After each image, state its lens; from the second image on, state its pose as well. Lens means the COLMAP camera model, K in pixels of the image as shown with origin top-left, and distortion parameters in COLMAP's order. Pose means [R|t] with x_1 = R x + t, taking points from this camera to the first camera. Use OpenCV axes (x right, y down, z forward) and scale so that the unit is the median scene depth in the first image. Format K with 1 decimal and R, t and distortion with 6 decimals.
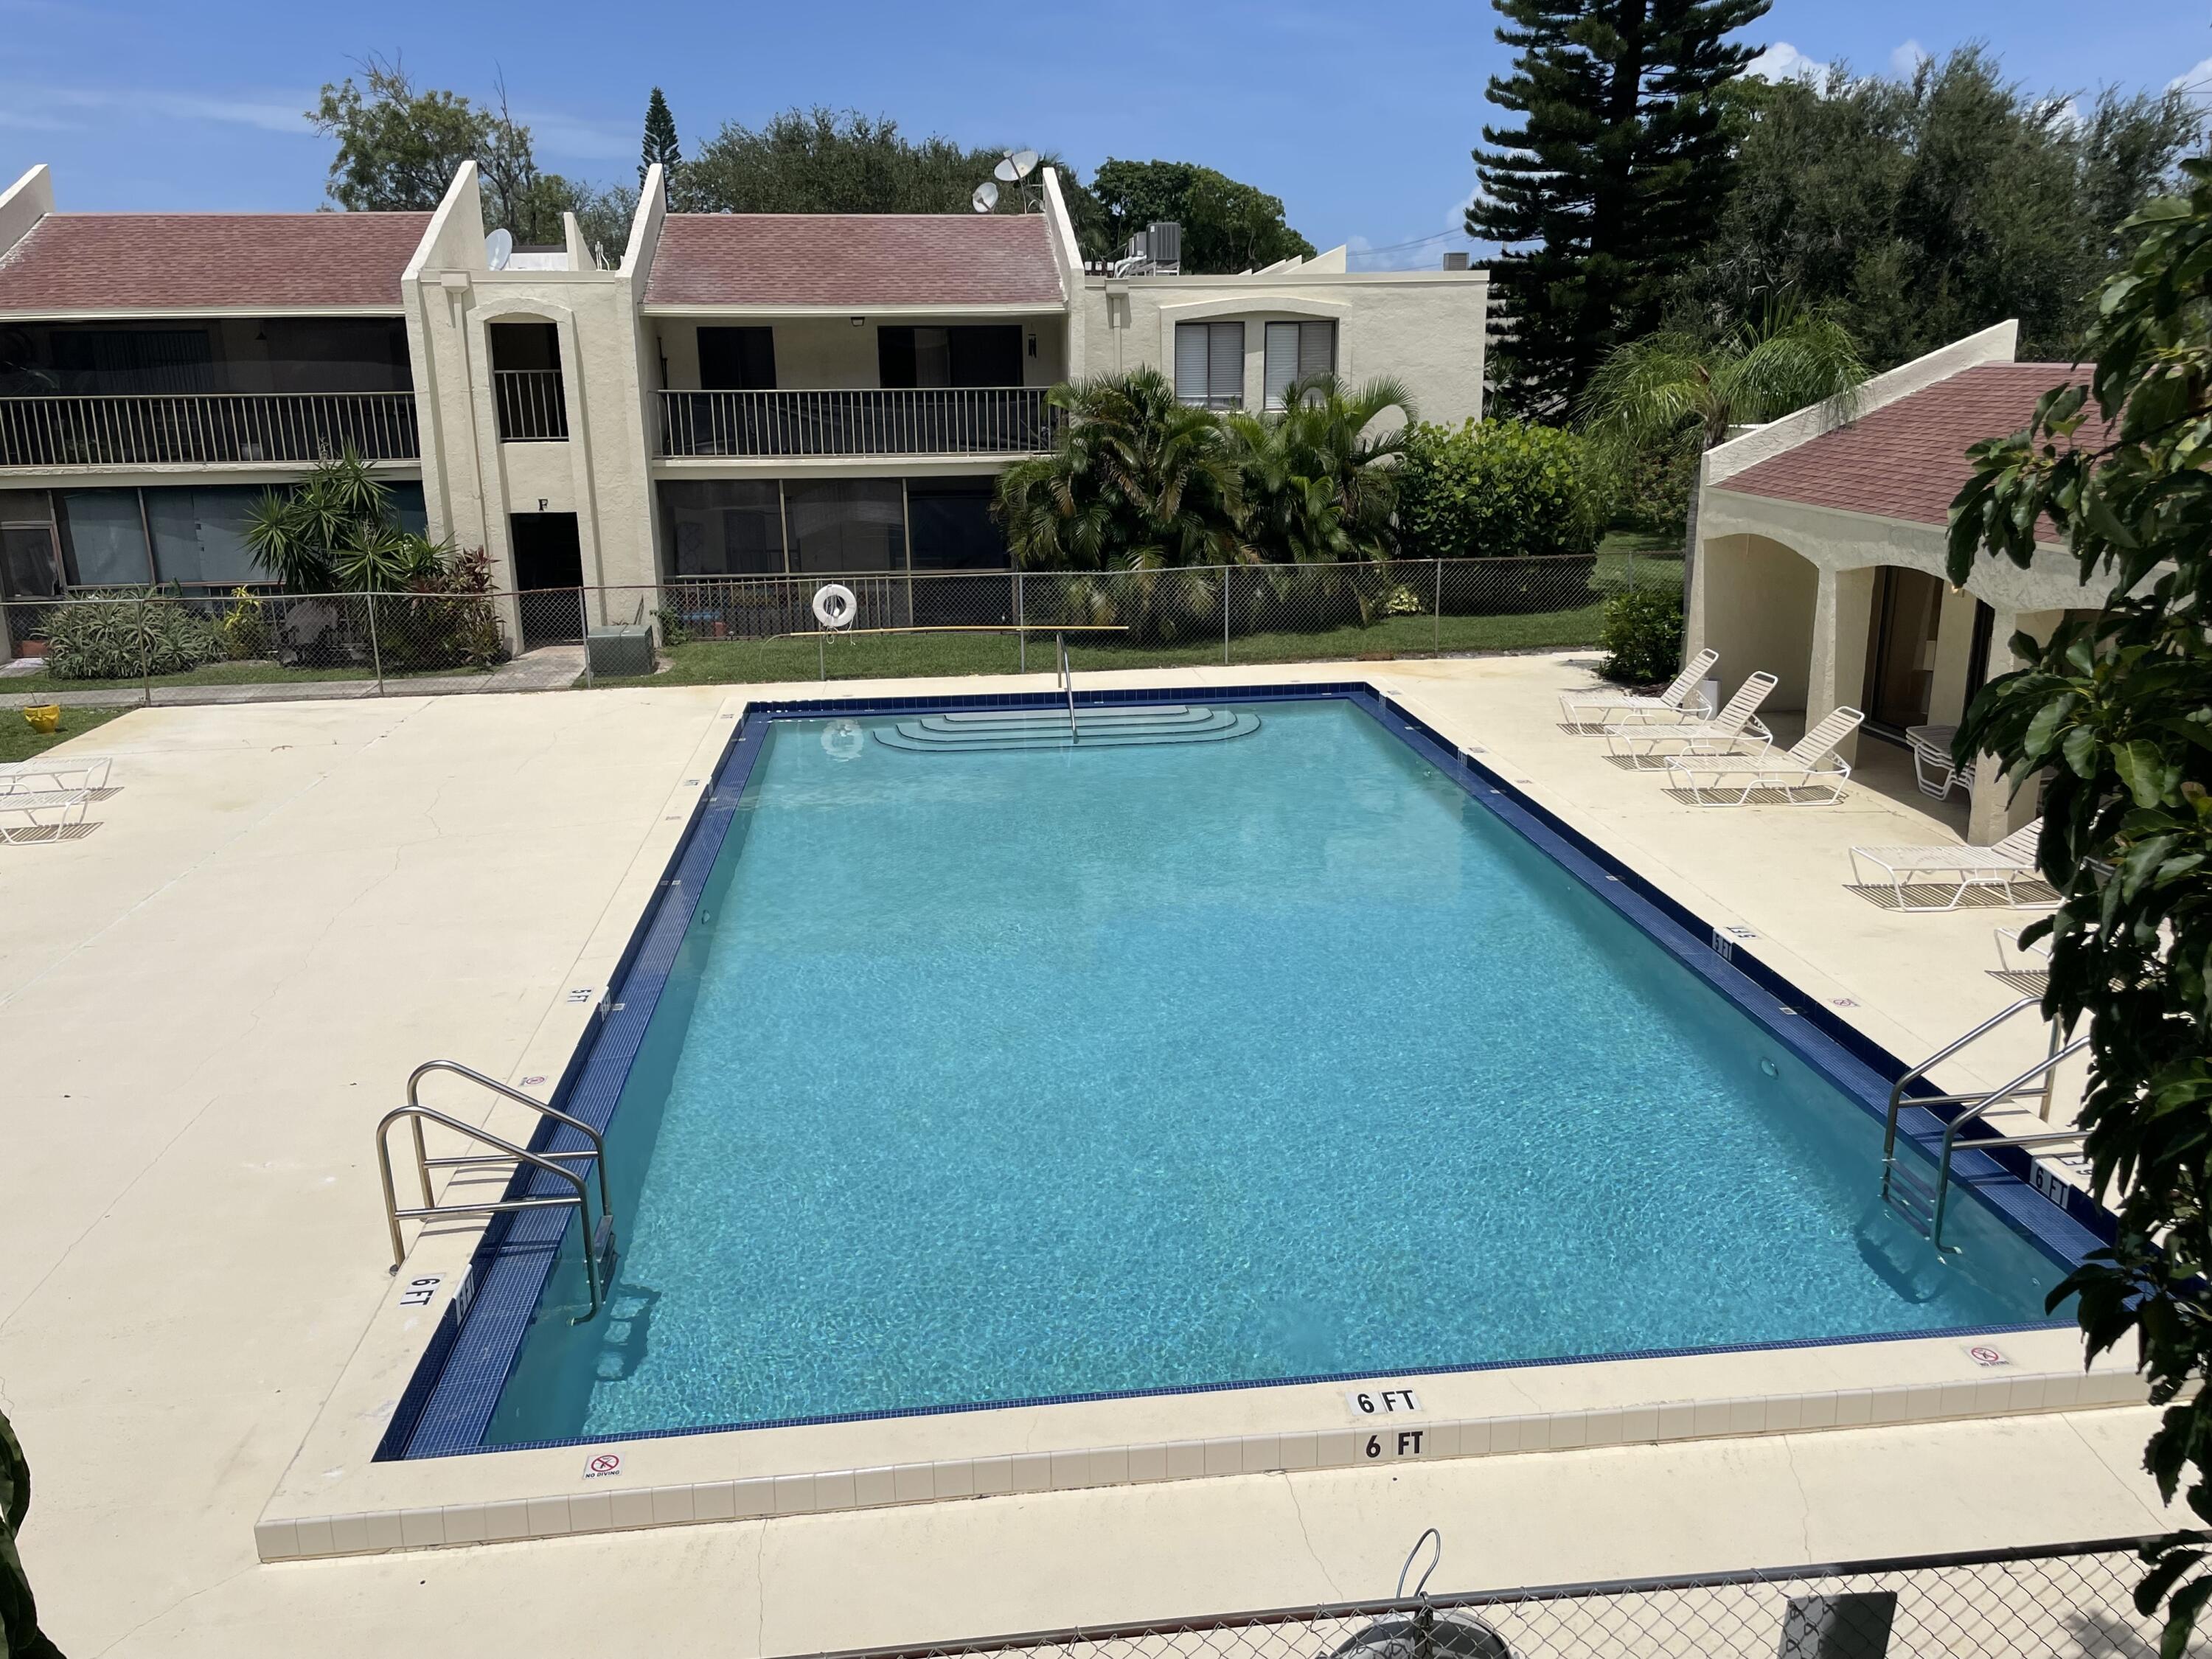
lens RADIAL K [[1729.7, 0, 1120.0], [0, 1729.7, 836.3], [0, 0, 1]] dist [0.070259, -0.075374]
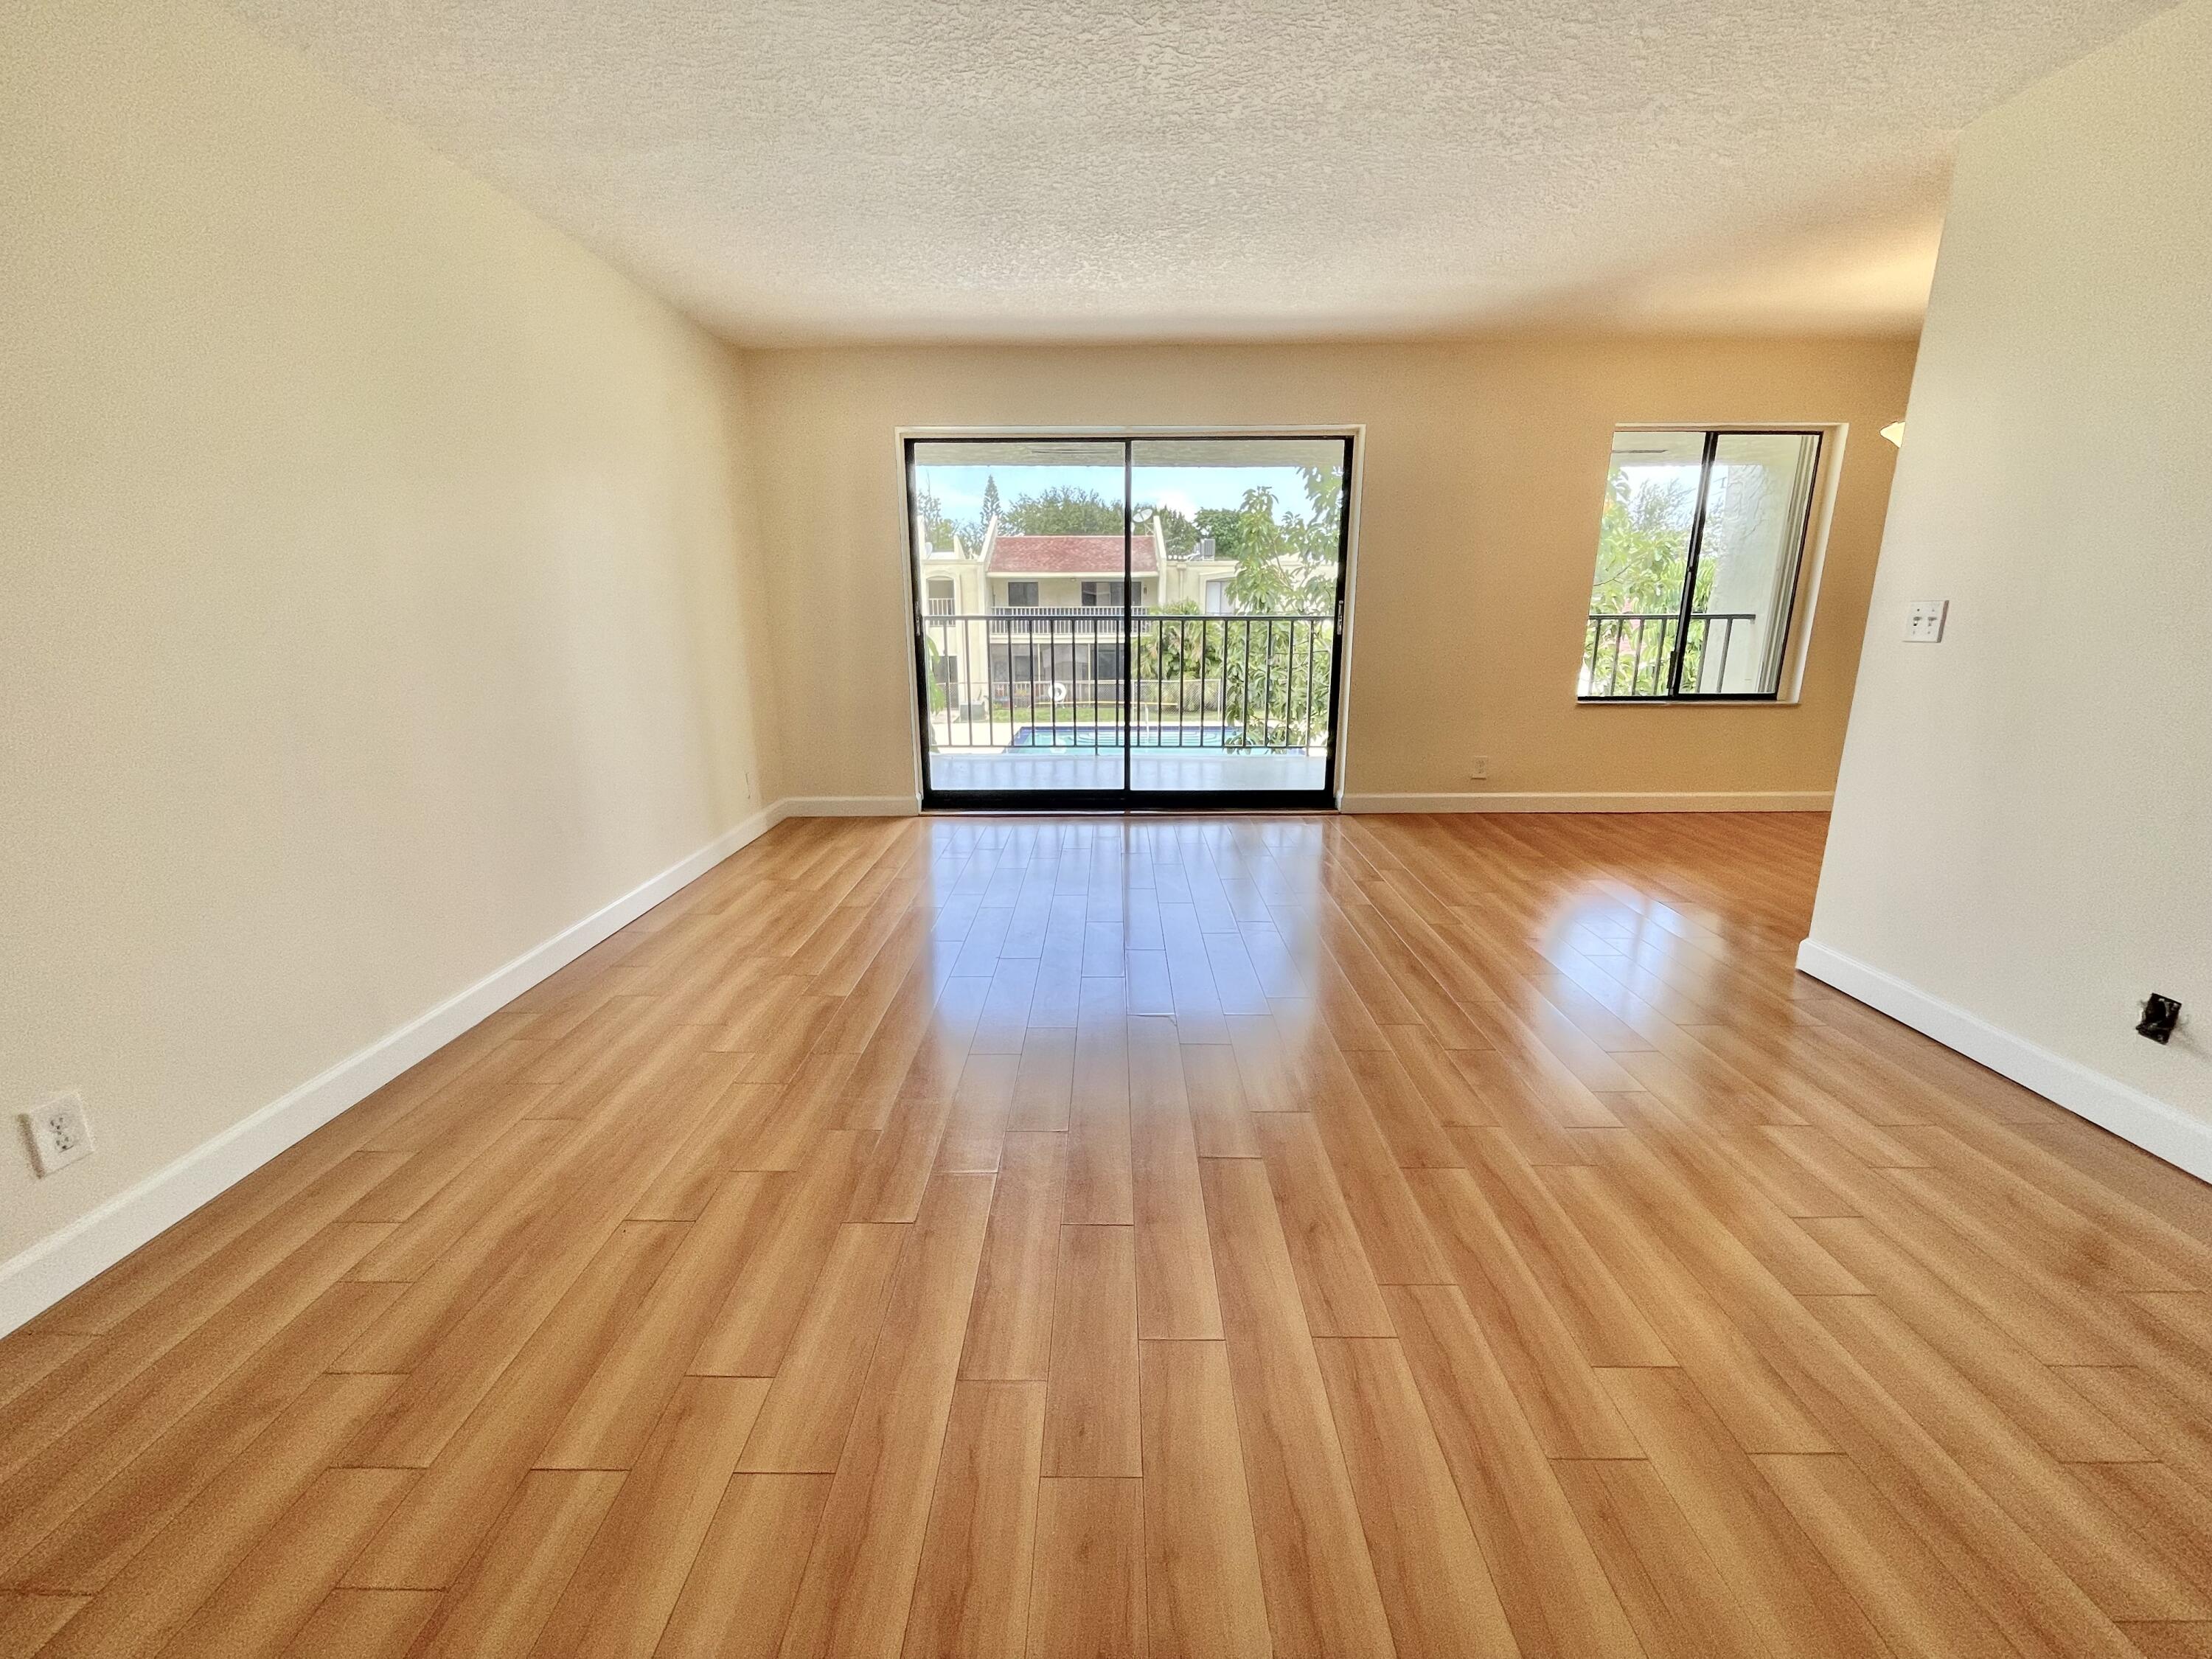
lens RADIAL K [[905.5, 0, 1090.0], [0, 905.5, 830.5], [0, 0, 1]] dist [-0.003558, -0.000018]
pose [[0.990974, 0.040182, -0.127894, 0.055467], [-0.043340, 0.998818, -0.022010, 0.092419], [0.126858, 0.027354, 0.991544, -0.272415]]
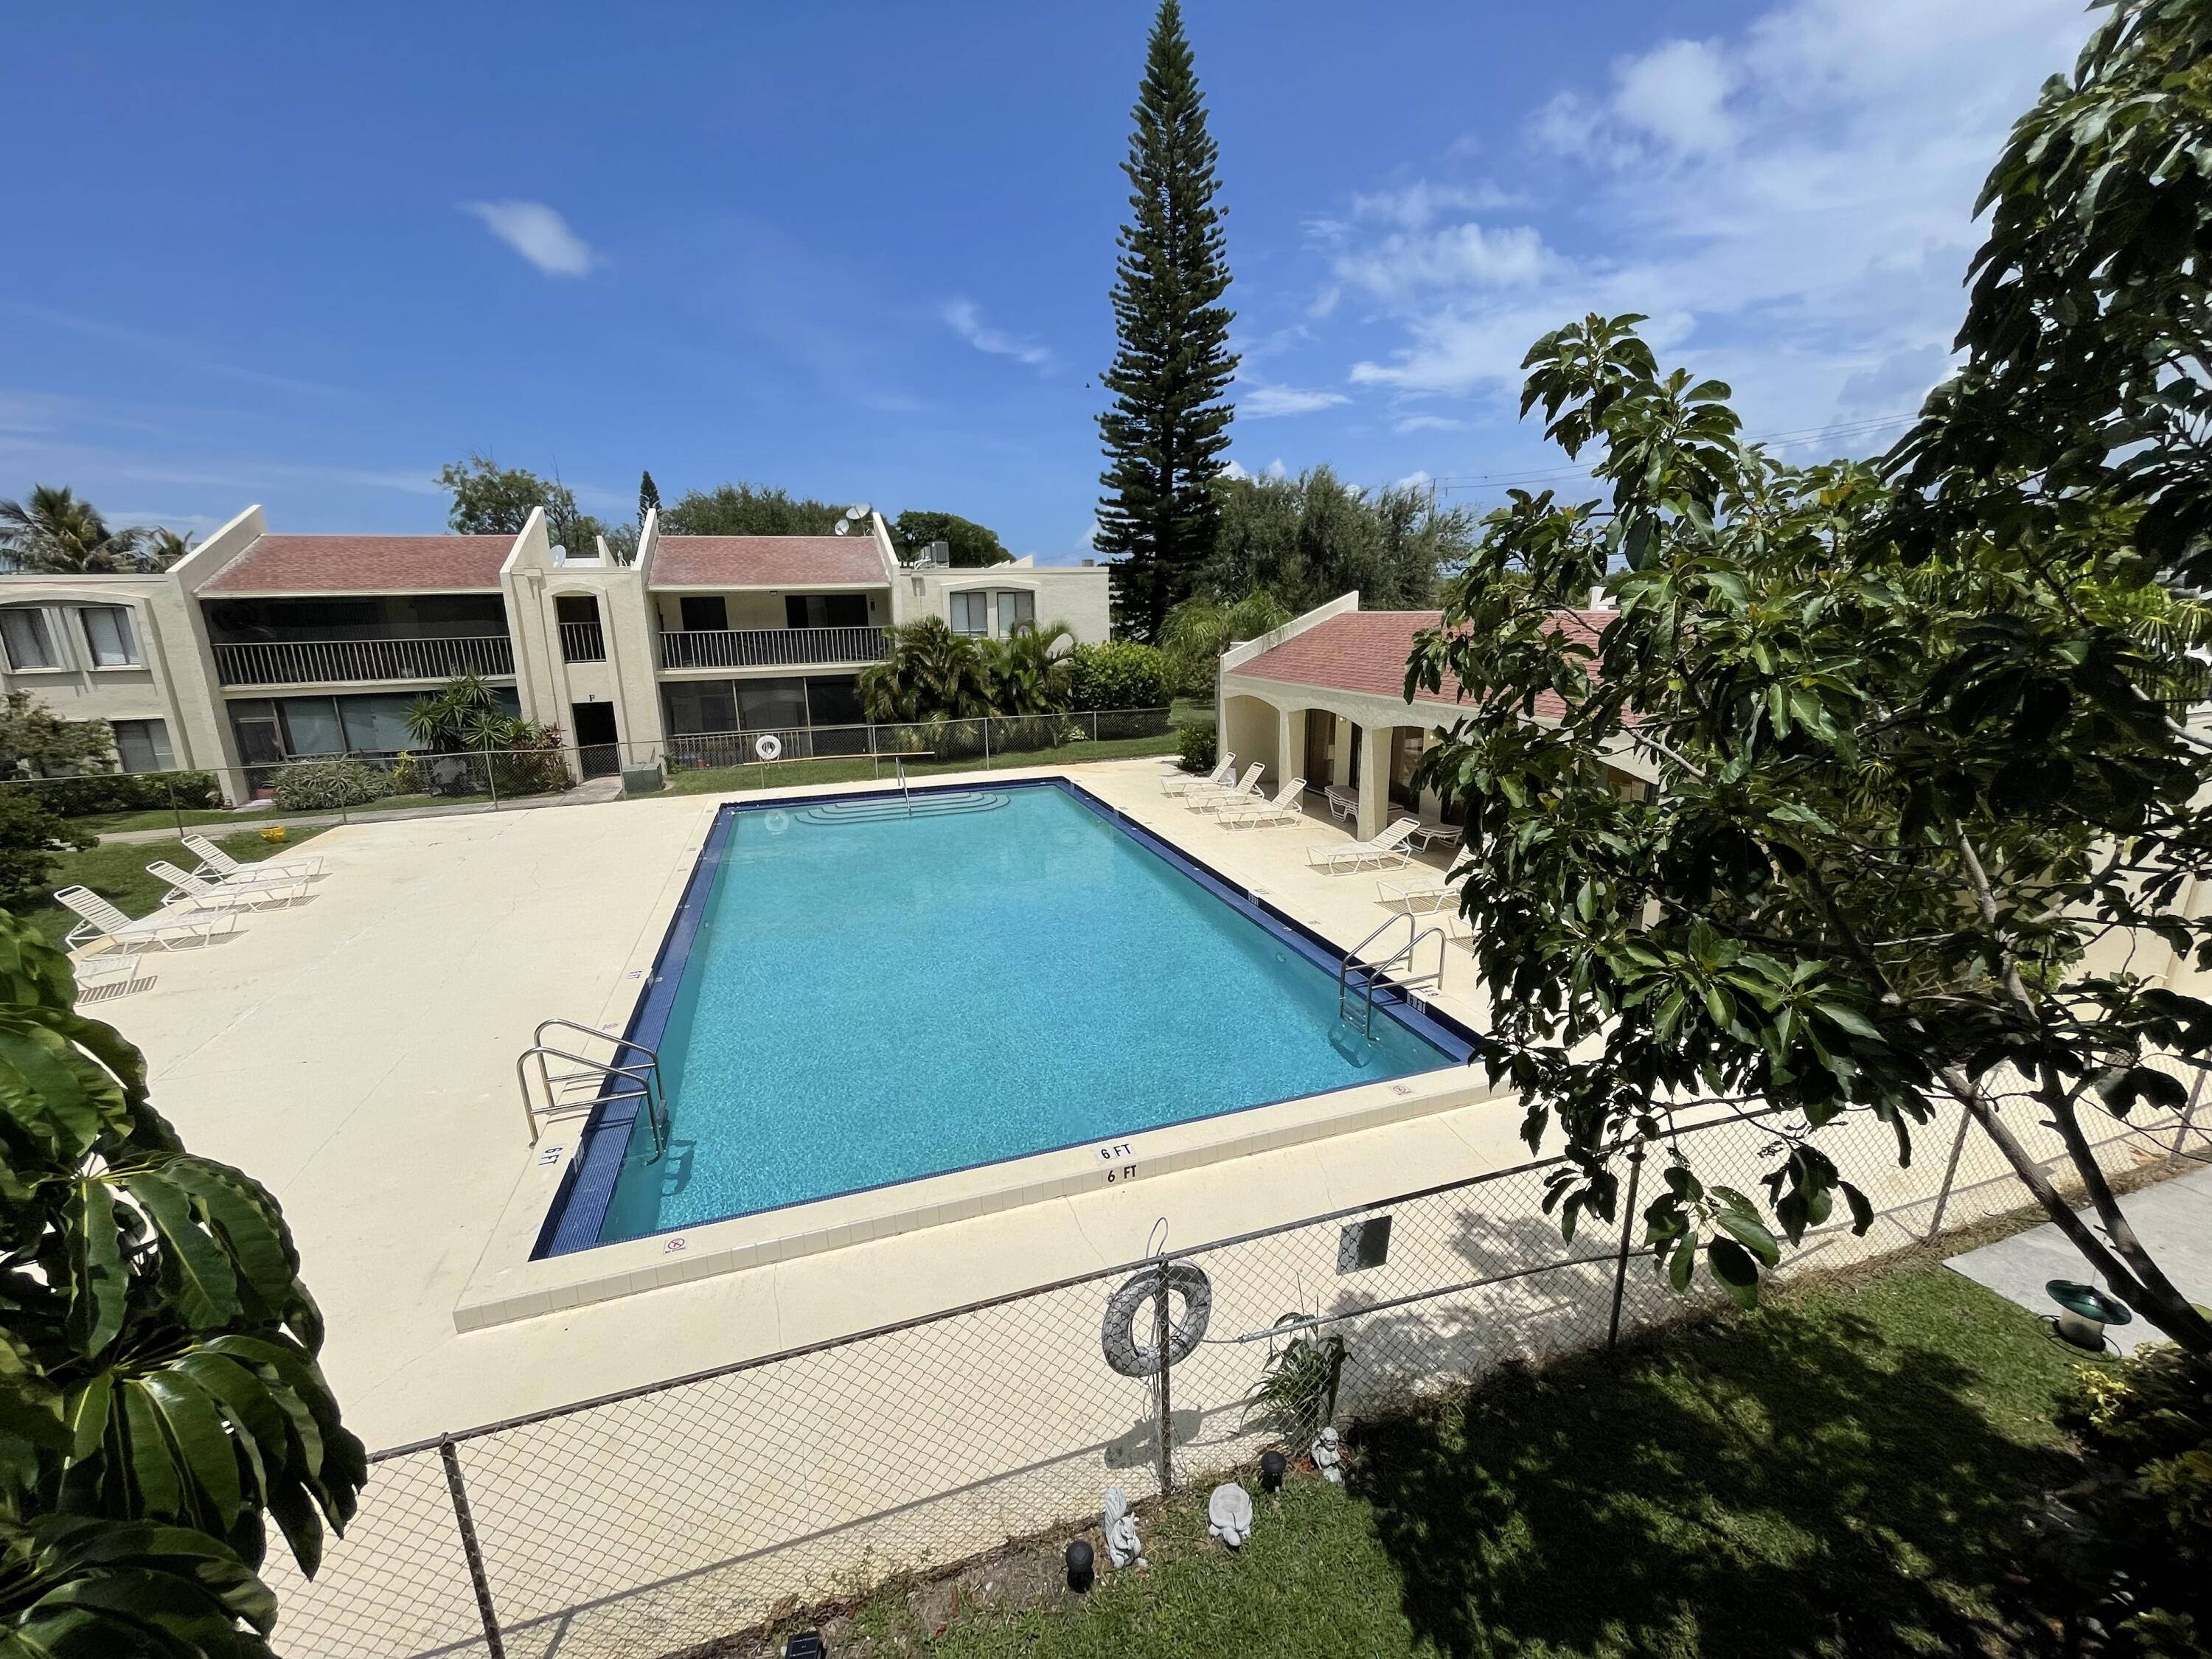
lens RADIAL K [[905.5, 0, 1109.2], [0, 905.5, 830.8], [0, 0, 1]] dist [-0.003558, -0.000018]
pose [[0.978611, -0.056552, 0.197794, -0.008227], [0.062916, 0.997679, -0.026038, 0.000813], [-0.195862, 0.037925, 0.979898, 0.008220]]
